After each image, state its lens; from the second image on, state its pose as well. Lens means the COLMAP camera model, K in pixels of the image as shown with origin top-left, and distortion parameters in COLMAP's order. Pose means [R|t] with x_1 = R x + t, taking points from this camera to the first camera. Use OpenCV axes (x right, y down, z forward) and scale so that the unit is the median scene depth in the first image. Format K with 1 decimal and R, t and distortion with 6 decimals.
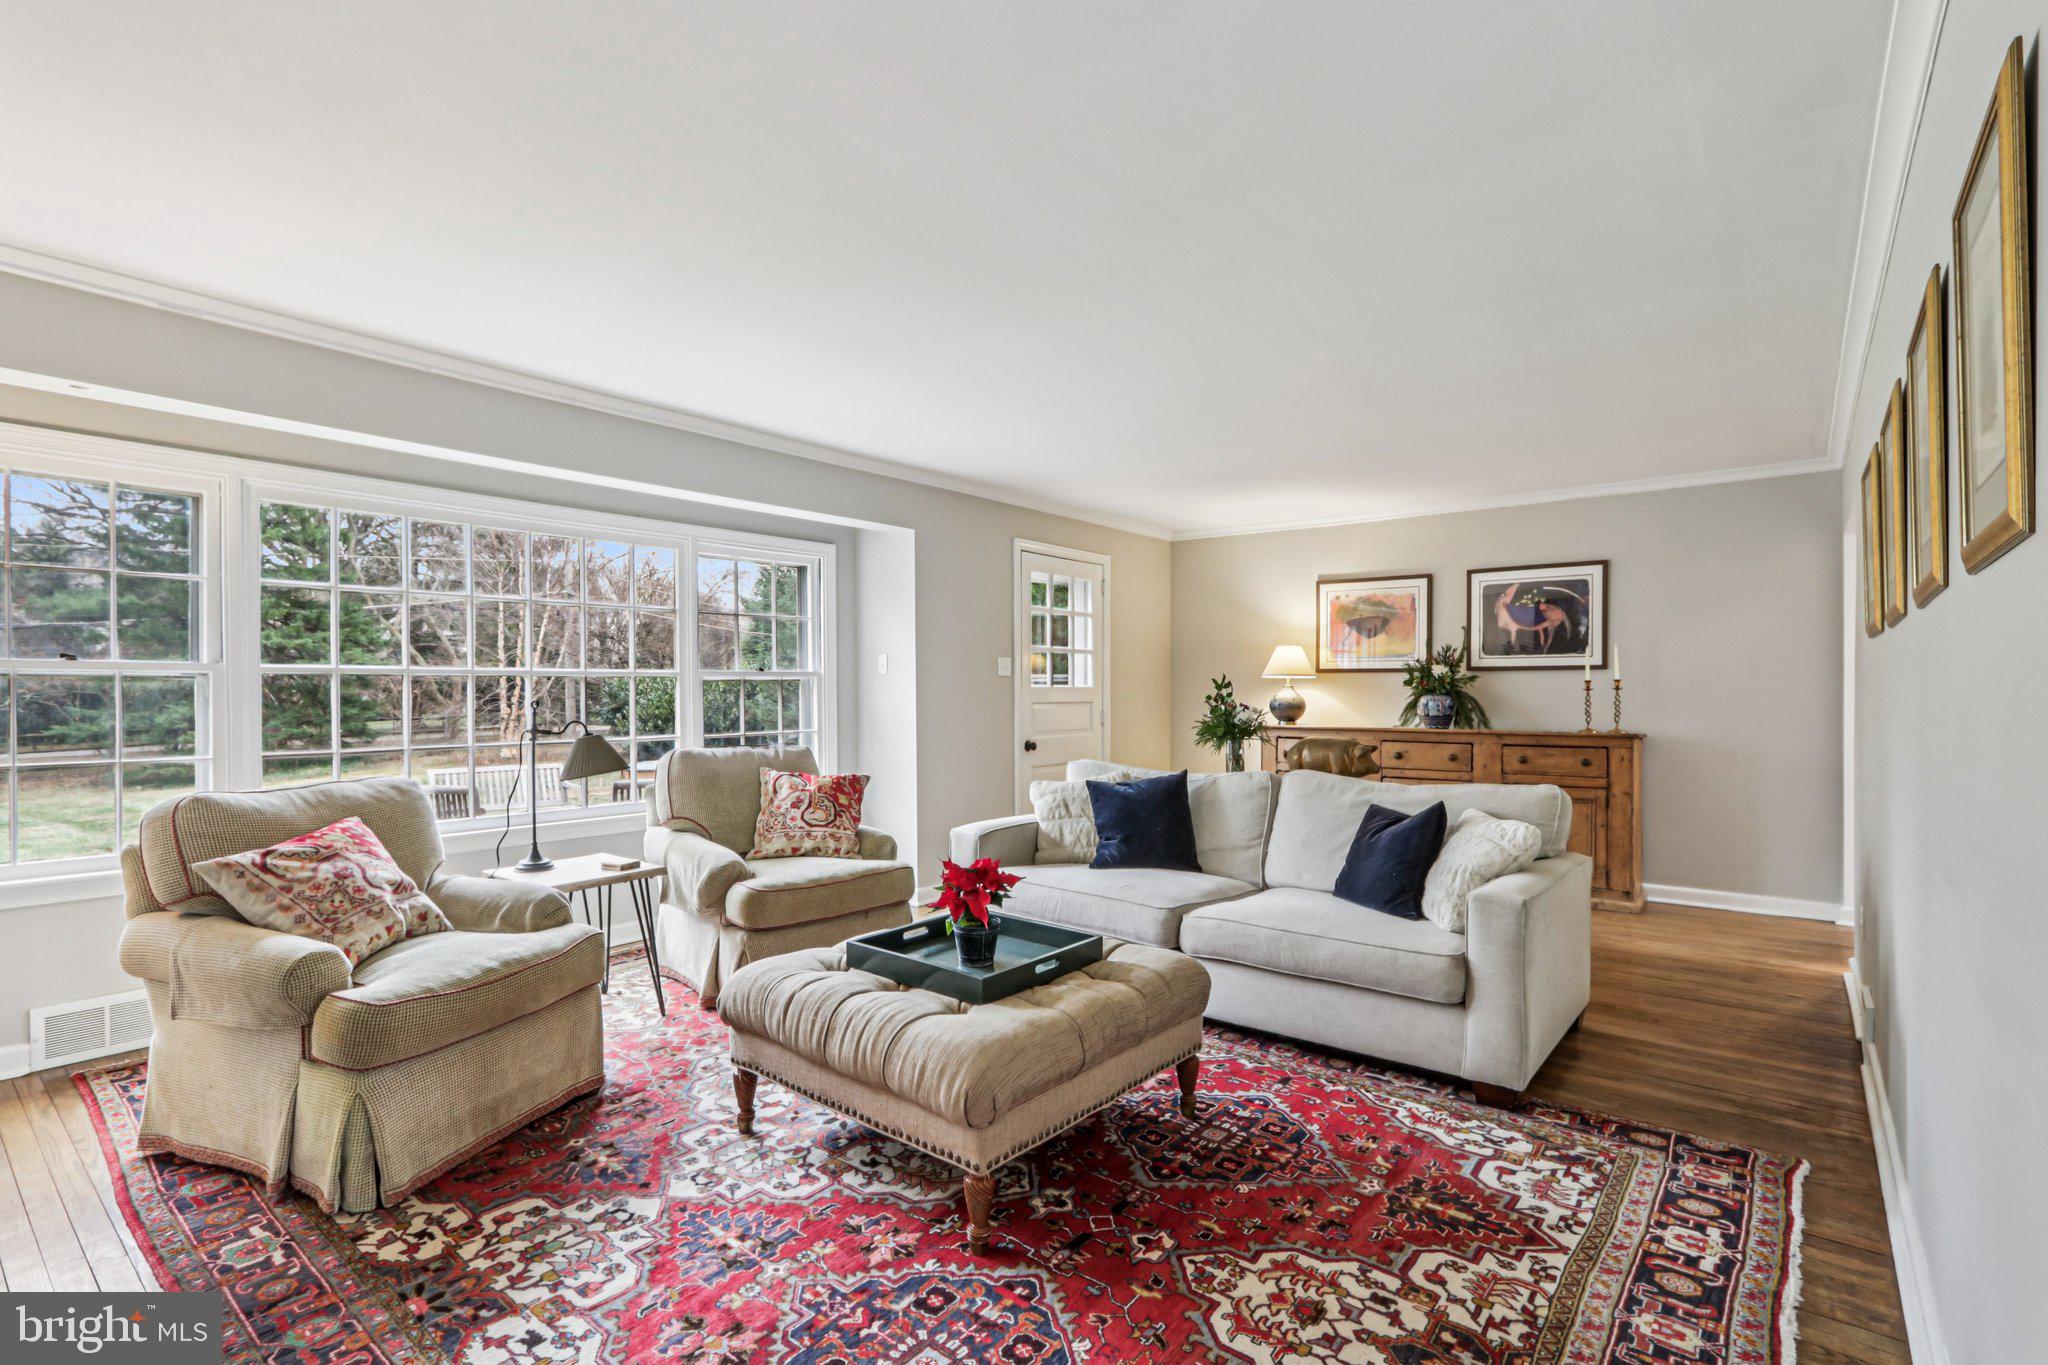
lens RADIAL K [[949.9, 0, 1024.0], [0, 949.9, 682.5], [0, 0, 1]] dist [-0.008513, 0.001056]
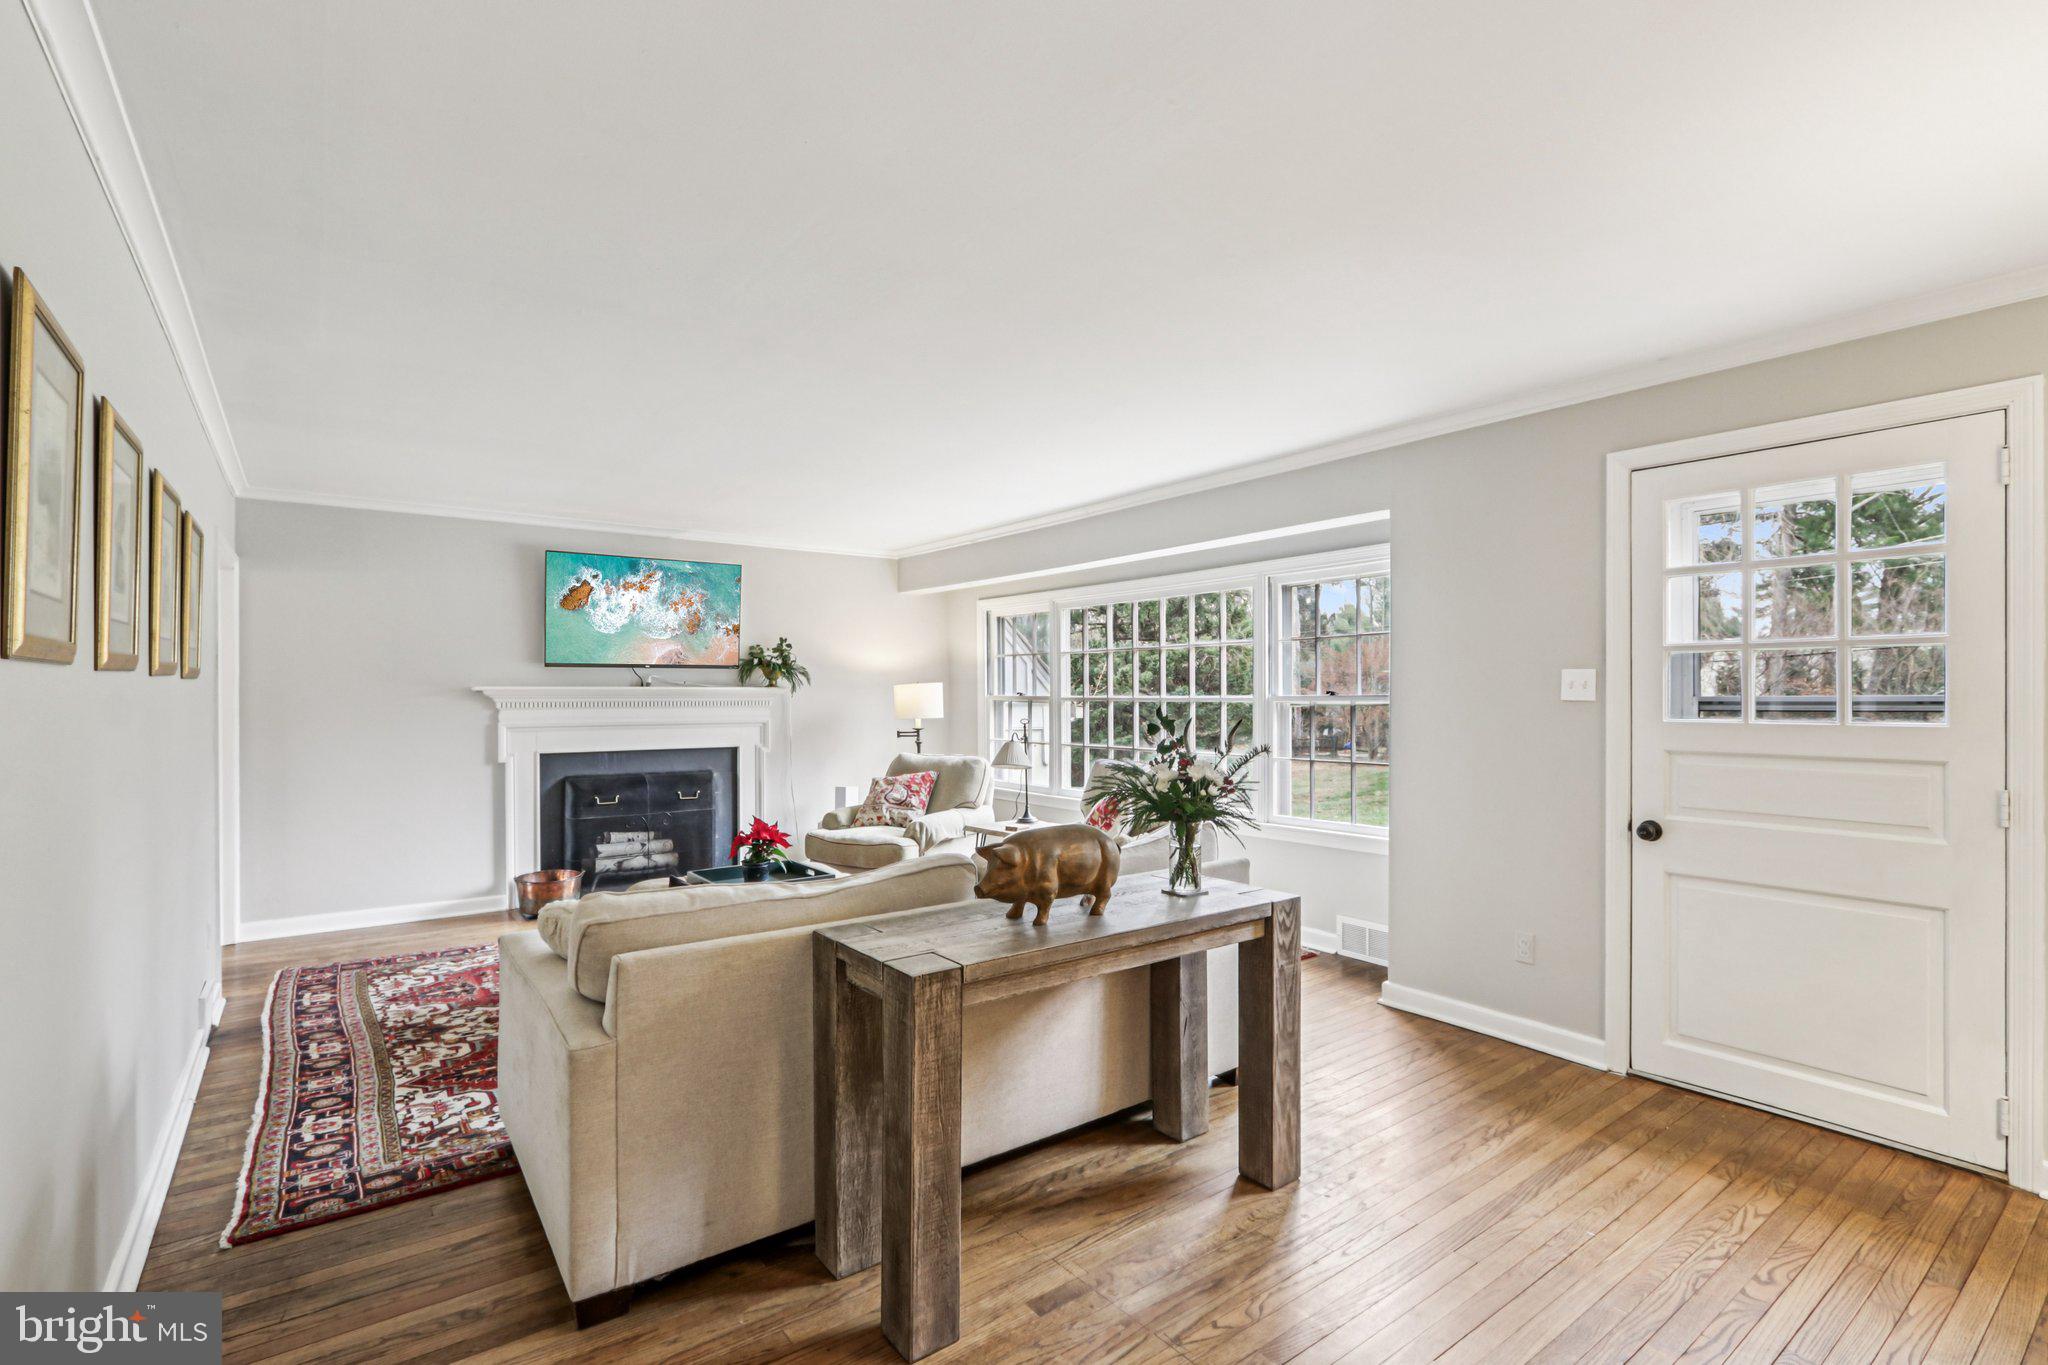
lens RADIAL K [[959.2, 0, 1017.0], [0, 959.2, 687.4], [0, 0, 1]] dist [-0.007383, 0.002063]
pose [[-0.254161, -0.005970, -0.967143, 1.499235], [0.008161, 0.999932, -0.008317, -0.031000], [0.967127, -0.010007, -0.254095, 1.945466]]
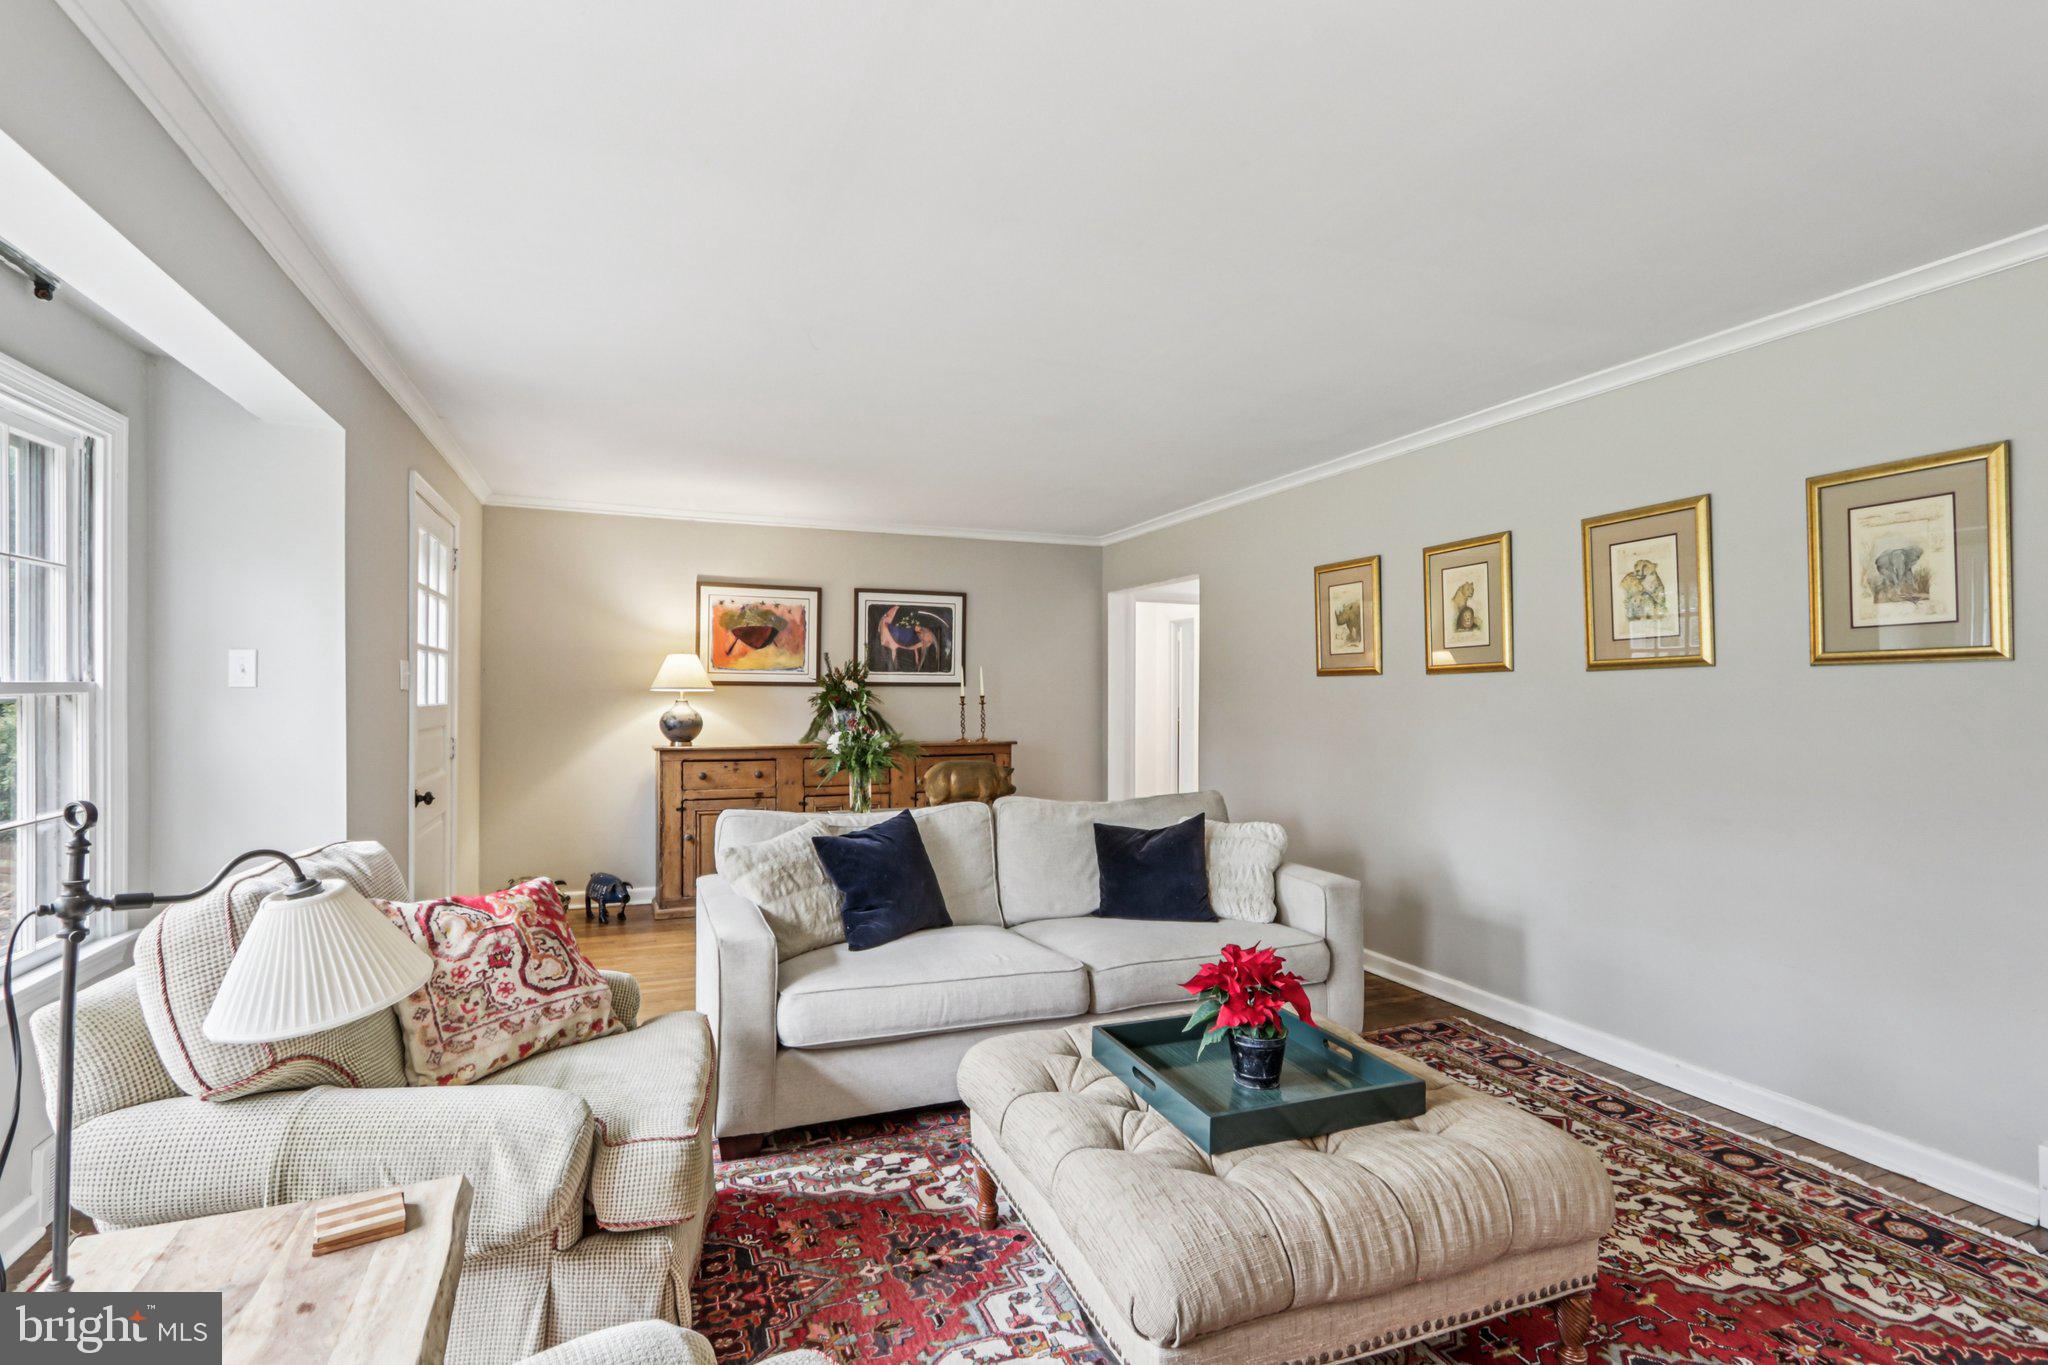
lens RADIAL K [[959.2, 0, 1017.0], [0, 959.2, 687.4], [0, 0, 1]] dist [-0.007383, 0.002063]
pose [[0.493689, 0.005341, 0.869622, -0.874619], [-0.009032, 0.999959, -0.001014, -0.027528], [-0.869591, -0.007354, 0.493717, 0.823697]]
